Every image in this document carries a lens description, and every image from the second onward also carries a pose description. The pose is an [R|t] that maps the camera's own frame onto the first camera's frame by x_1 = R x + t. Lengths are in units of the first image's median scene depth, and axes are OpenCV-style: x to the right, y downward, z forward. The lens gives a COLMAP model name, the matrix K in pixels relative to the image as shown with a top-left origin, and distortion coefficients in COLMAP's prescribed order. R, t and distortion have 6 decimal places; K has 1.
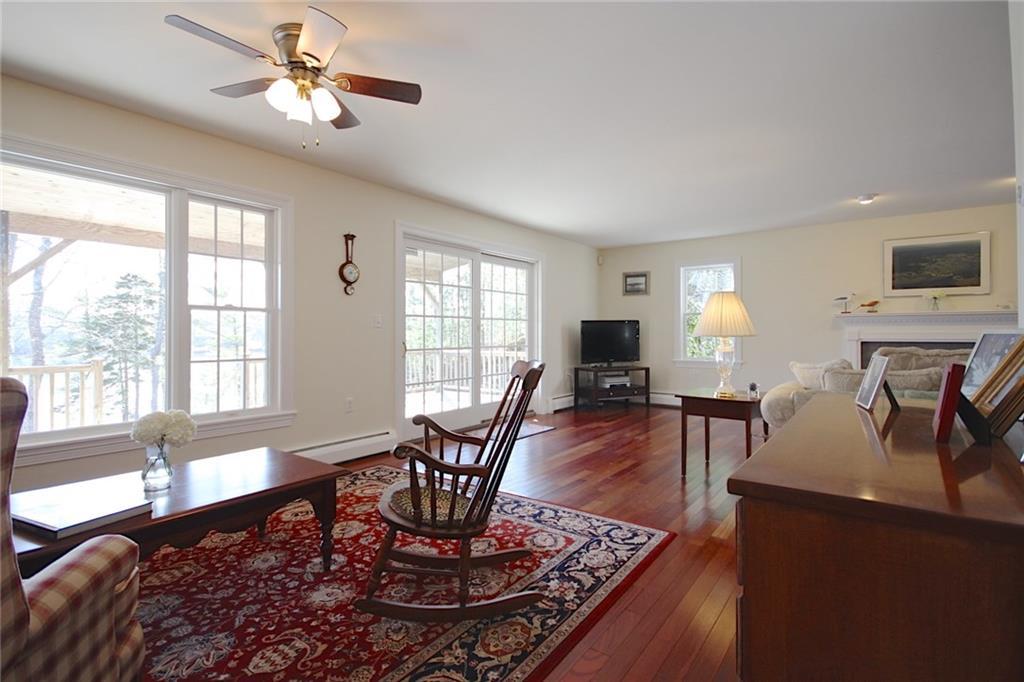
lens RADIAL K [[486.4, 0, 516.6], [0, 486.4, 338.1], [0, 0, 1]] dist [-0.002761, -0.000246]
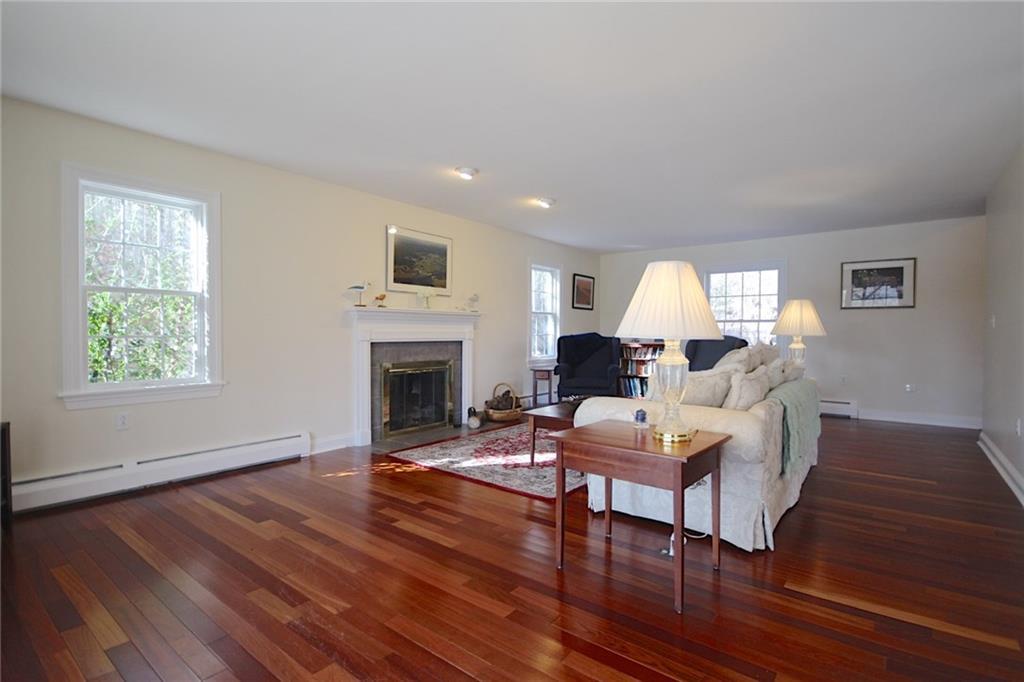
lens RADIAL K [[486.4, 0, 516.6], [0, 486.4, 338.1], [0, 0, 1]] dist [-0.002761, -0.000246]
pose [[0.032146, -0.013877, 0.999387, -0.107729], [0.007827, 0.999876, 0.013632, -0.008887], [-0.999453, 0.007384, 0.032251, 0.726706]]
